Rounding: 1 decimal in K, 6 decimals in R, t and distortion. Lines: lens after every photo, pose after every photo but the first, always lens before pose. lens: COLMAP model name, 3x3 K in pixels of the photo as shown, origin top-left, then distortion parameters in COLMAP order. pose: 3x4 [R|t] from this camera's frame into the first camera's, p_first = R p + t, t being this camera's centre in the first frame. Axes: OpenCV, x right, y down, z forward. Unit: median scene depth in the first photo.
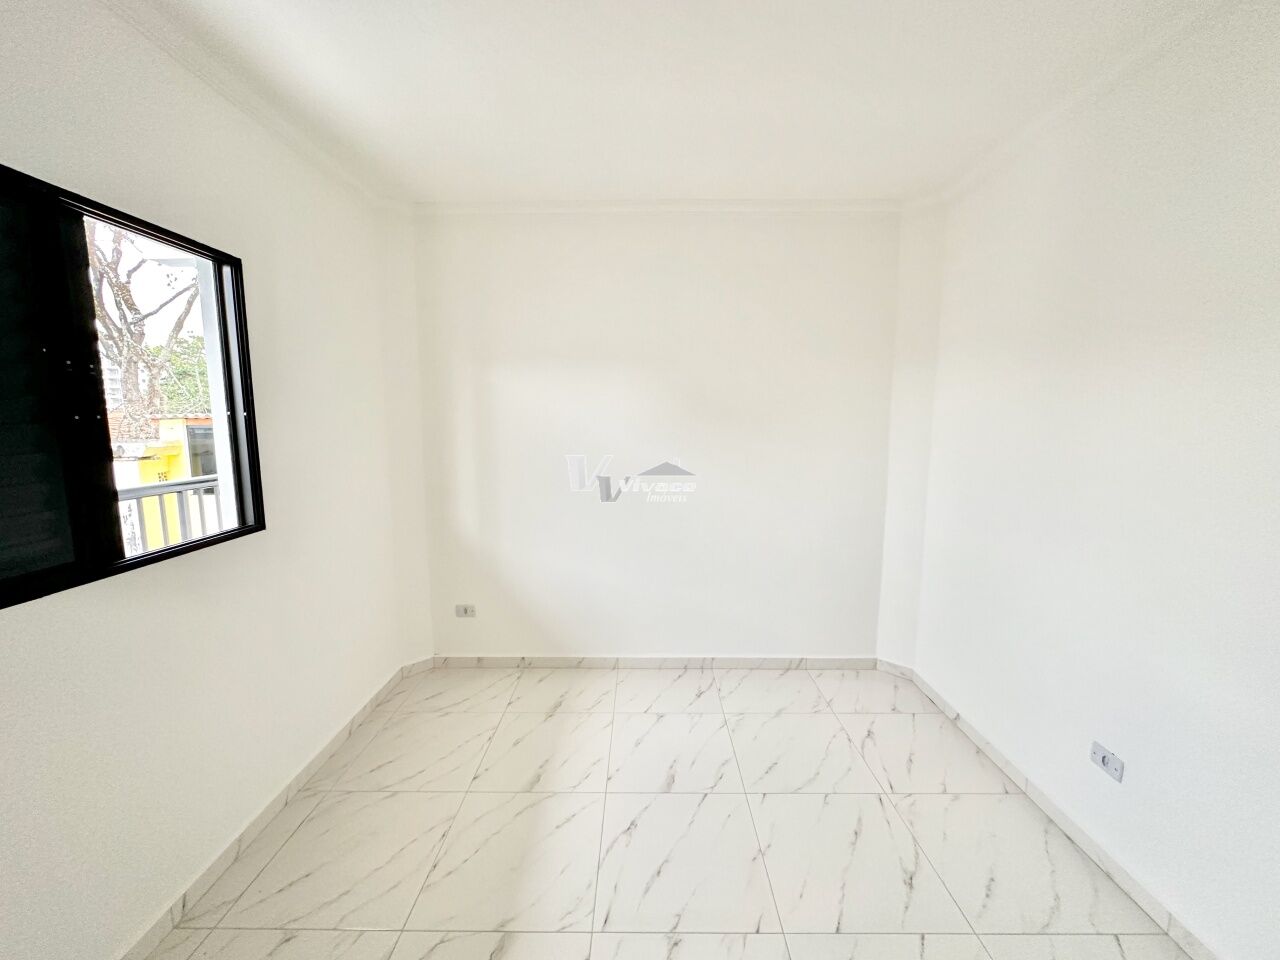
lens RADIAL K [[513.1, 0, 638.0], [0, 513.1, 478.7], [0, 0, 1]] dist [-0.004032, 0.000728]
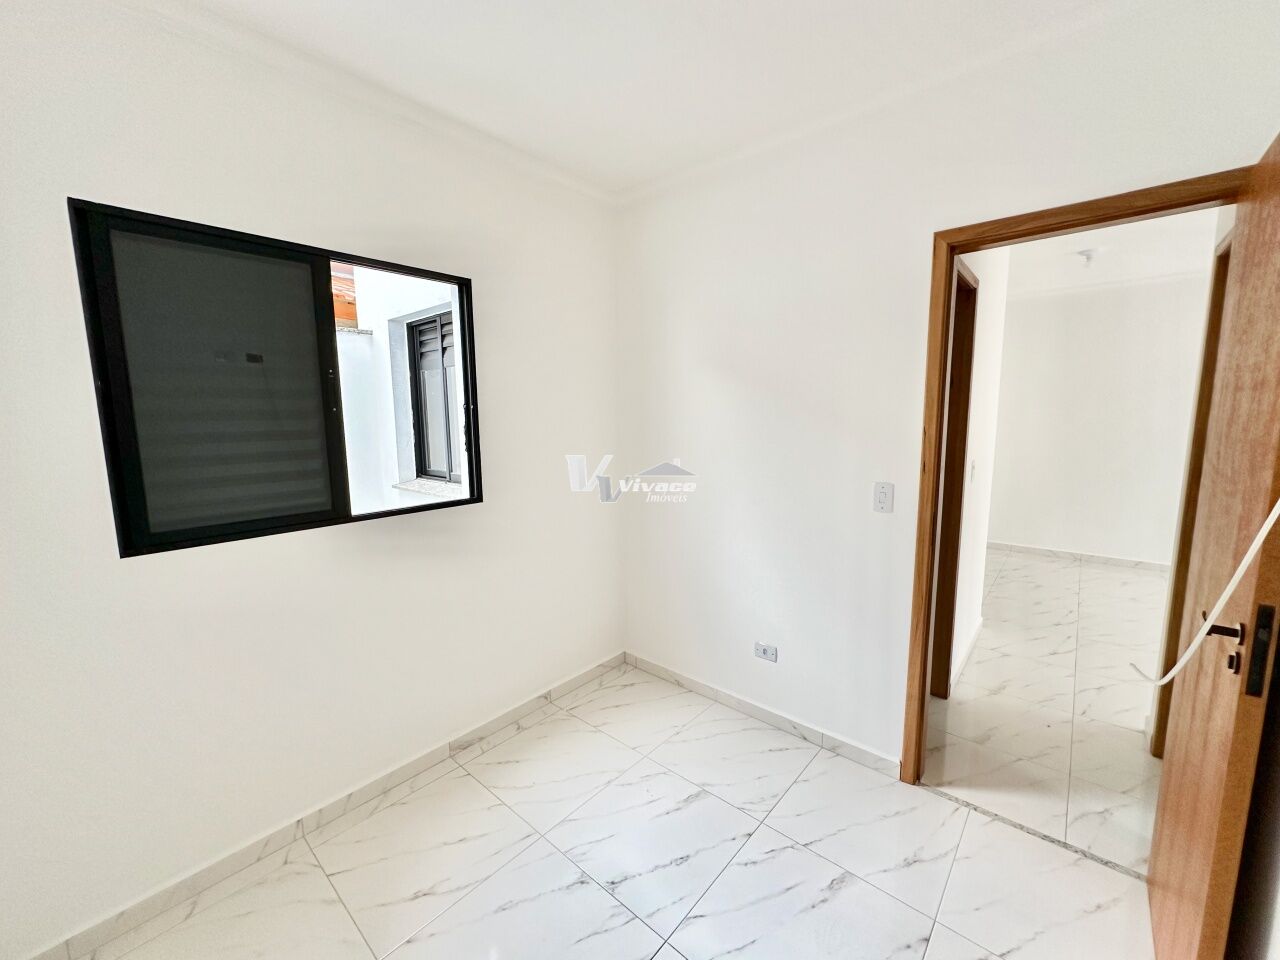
lens RADIAL K [[513.1, 0, 645.8], [0, 513.1, 483.9], [0, 0, 1]] dist [-0.004032, 0.000728]
pose [[0.765200, 0.084633, -0.638206, 0.247053], [-0.069652, 0.996386, 0.048620, -0.021825], [0.640014, 0.007249, 0.768329, 0.224242]]
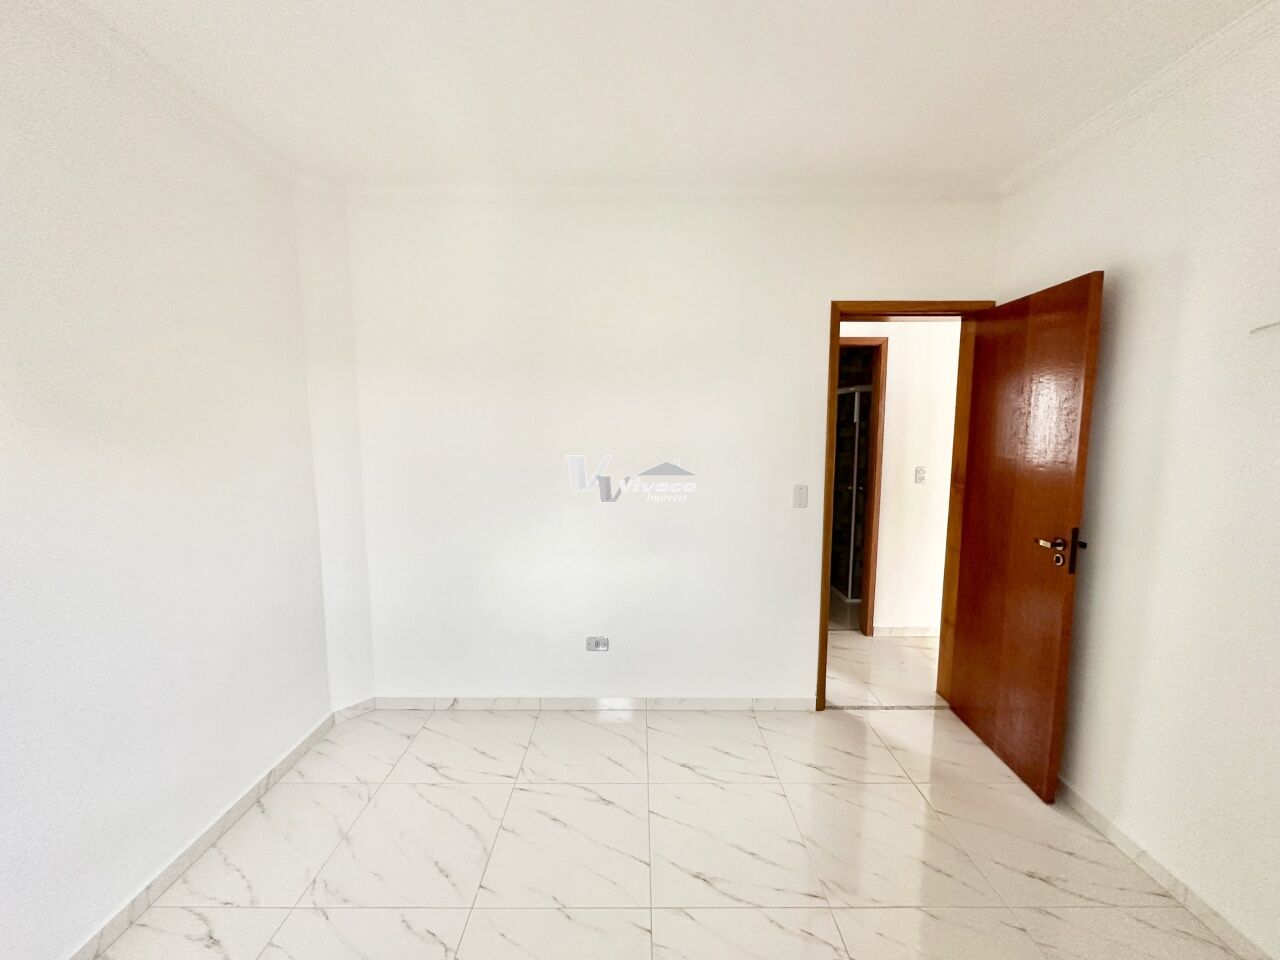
lens RADIAL K [[513.1, 0, 638.6], [0, 513.1, 477.0], [0, 0, 1]] dist [-0.004032, 0.000728]
pose [[-0.008320, -0.101537, 0.994797, -0.395182], [0.122923, 0.987182, 0.101788, -0.066871], [-0.992381, 0.123130, 0.004268, 0.519886]]
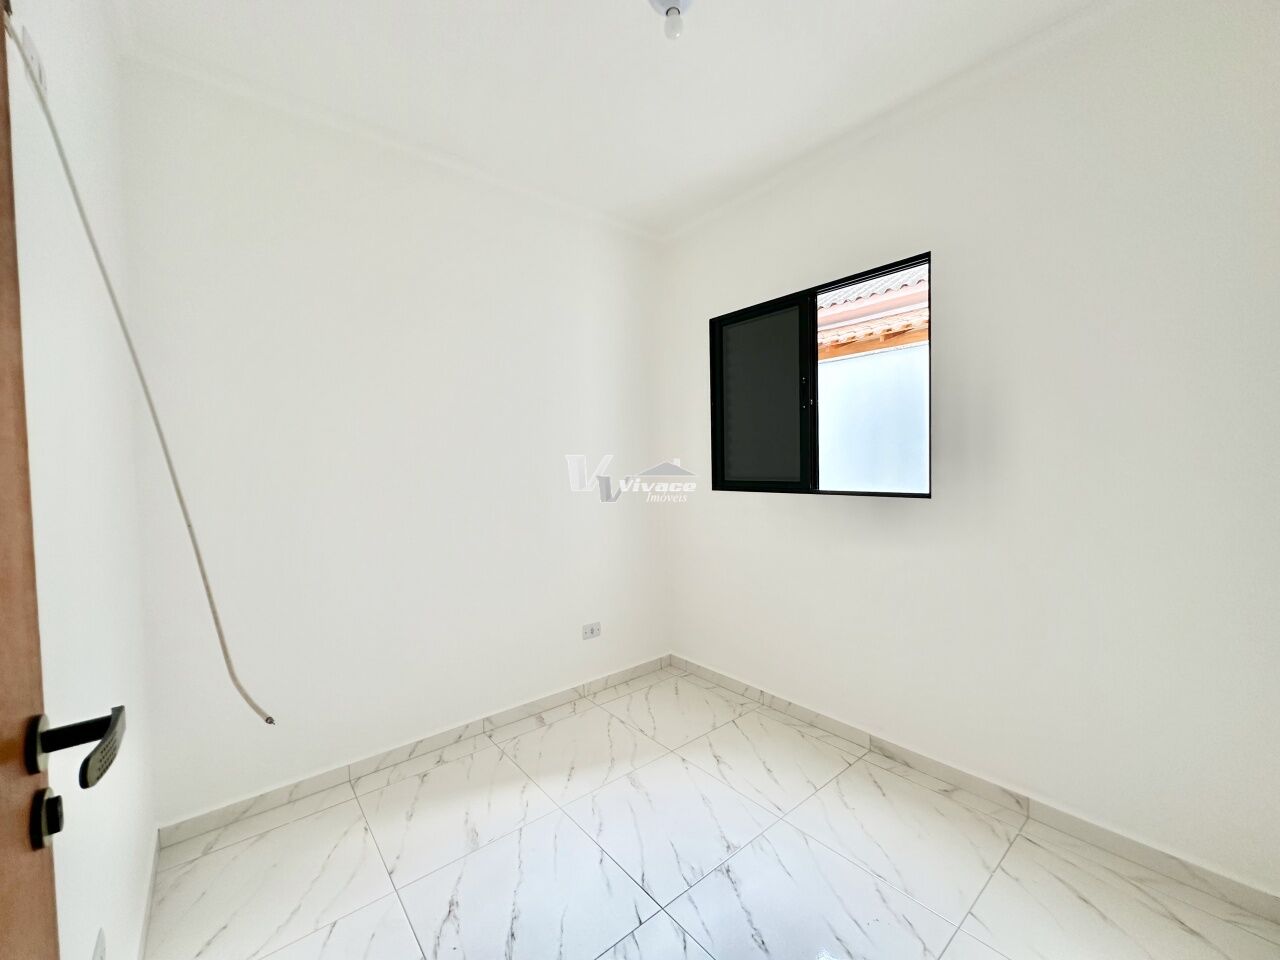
lens RADIAL K [[513.1, 0, 637.9], [0, 513.1, 485.5], [0, 0, 1]] dist [-0.004032, 0.000728]
pose [[-0.767412, 0.035598, -0.640165, 0.307347], [-0.061677, 0.989728, 0.128973, -0.018962], [0.638181, 0.138459, -0.757334, 1.025920]]
